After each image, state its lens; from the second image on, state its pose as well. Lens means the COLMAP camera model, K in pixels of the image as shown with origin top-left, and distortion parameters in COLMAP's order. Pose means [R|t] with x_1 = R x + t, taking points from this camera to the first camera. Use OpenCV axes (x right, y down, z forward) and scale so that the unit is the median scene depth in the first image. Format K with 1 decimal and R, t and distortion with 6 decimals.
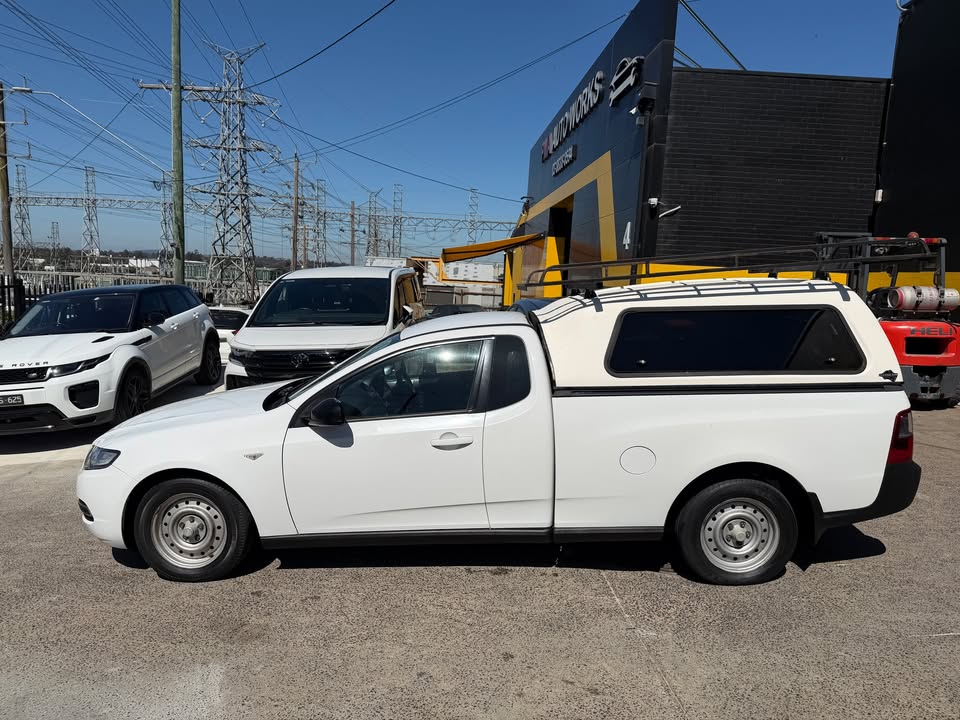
lens RADIAL K [[672.8, 0, 476.4], [0, 672.8, 361.9], [0, 0, 1]] dist [0.051435, -0.069933]
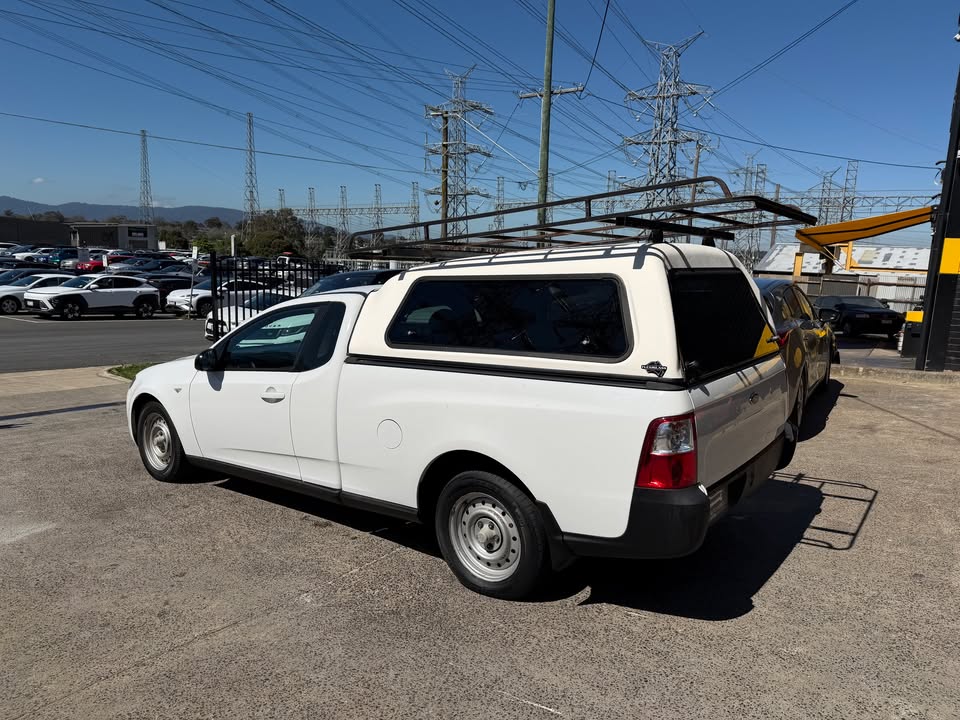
lens RADIAL K [[672.8, 0, 479.8], [0, 672.8, 358.4], [0, 0, 1]] dist [0.051435, -0.069933]
pose [[0.807533, 0.073990, -0.585163, 0.820861], [-0.069794, 0.997117, 0.029762, 0.000543], [0.585678, 0.016807, 0.810369, 0.270791]]
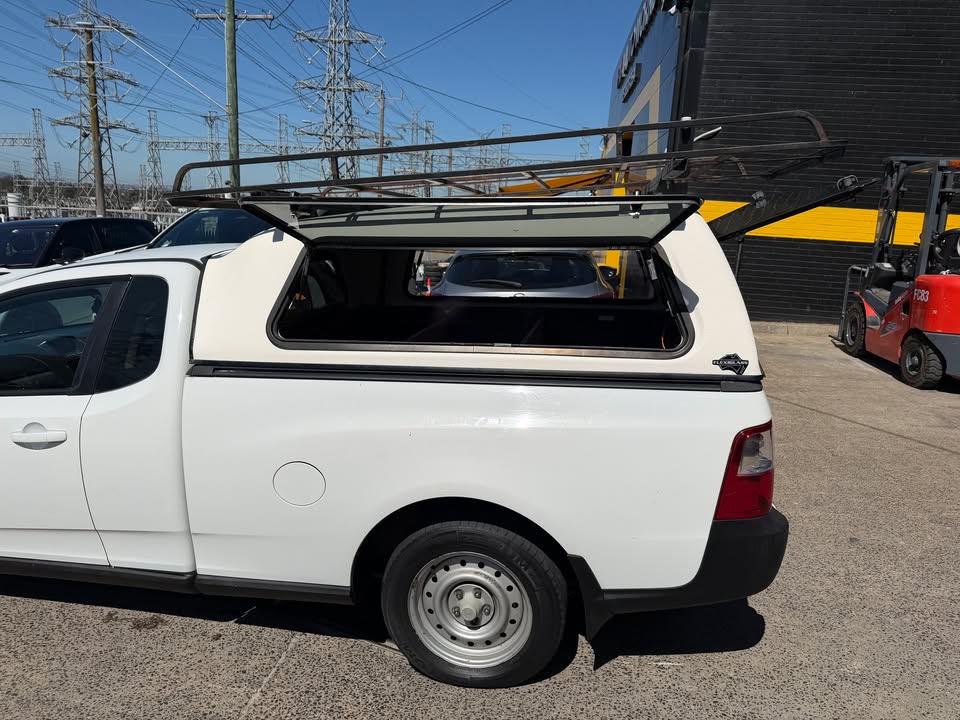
lens RADIAL K [[672.8, 0, 481.9], [0, 672.8, 360.6], [0, 0, 1]] dist [0.051435, -0.069933]
pose [[0.987009, 0.041570, -0.155193, 0.455435], [-0.029535, 0.996431, 0.079069, -0.019404], [0.157926, -0.073459, 0.984715, 0.385530]]
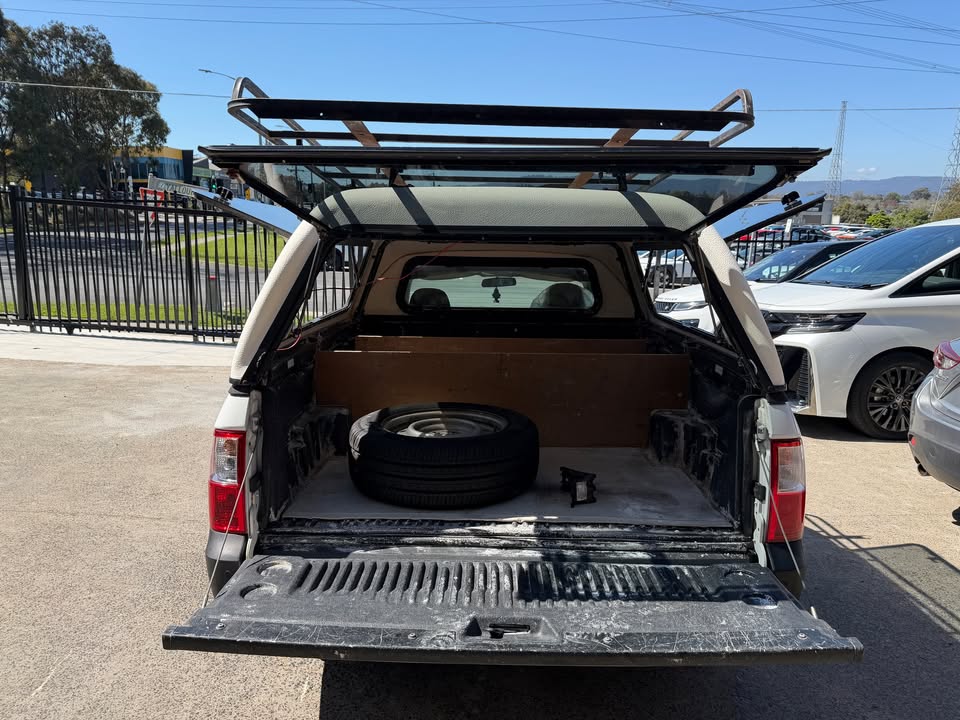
lens RADIAL K [[672.8, 0, 475.5], [0, 672.8, 358.7], [0, 0, 1]] dist [0.051435, -0.069933]
pose [[0.001402, 0.170363, -0.985380, 1.054682], [-0.137875, 0.976003, 0.168546, -0.092545], [0.990449, 0.135623, 0.024857, 1.089668]]
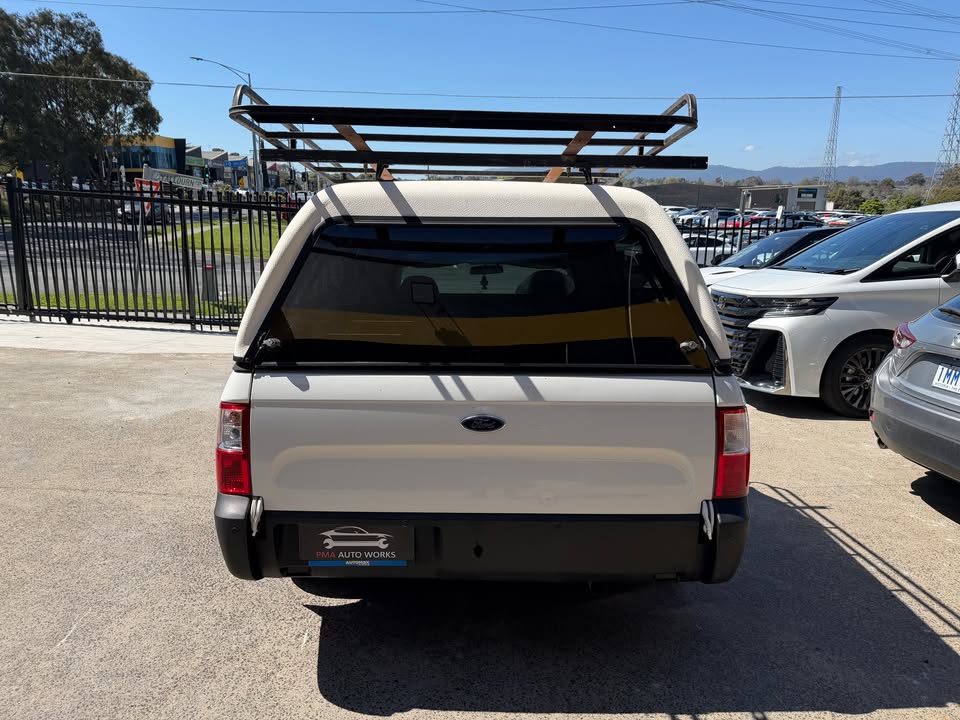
lens RADIAL K [[672.8, 0, 479.4], [0, 672.8, 362.5], [0, 0, 1]] dist [0.051435, -0.069933]
pose [[0.013176, 0.192395, -0.981229, 1.112274], [-0.132786, 0.972960, 0.188991, -0.096199], [0.991057, 0.127803, 0.038367, 1.103310]]
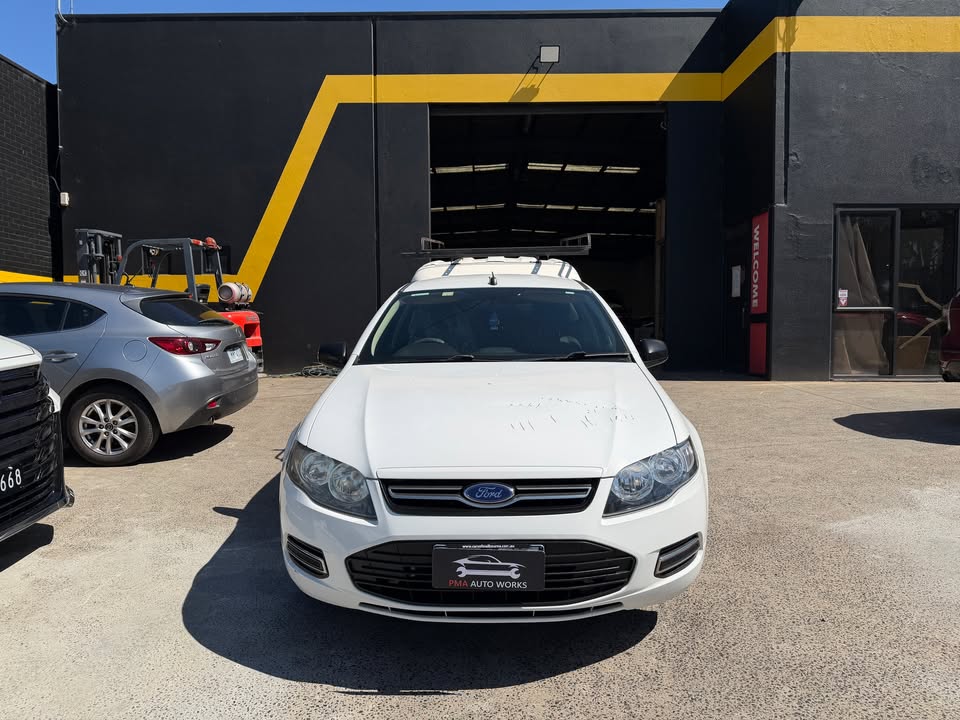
lens RADIAL K [[672.8, 0, 487.9], [0, 672.8, 359.8], [0, 0, 1]] dist [0.051435, -0.069933]
pose [[0.004336, -0.082762, 0.996560, -1.173836], [0.131946, 0.987903, 0.081469, -0.030532], [-0.991247, 0.131139, 0.015203, 1.139431]]
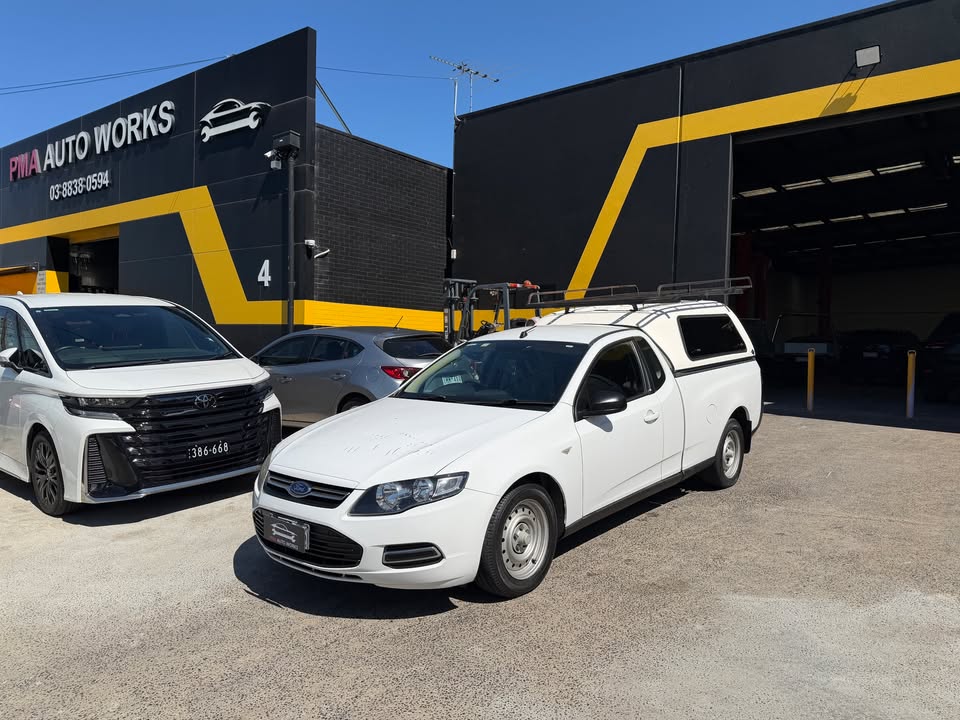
lens RADIAL K [[672.8, 0, 485.4], [0, 672.8, 359.2], [0, 0, 1]] dist [0.051435, -0.069933]
pose [[0.630548, -0.048194, 0.774652, -1.153621], [0.106993, 0.993939, -0.025253, 0.005805], [-0.768740, 0.098805, 0.631883, 0.378213]]
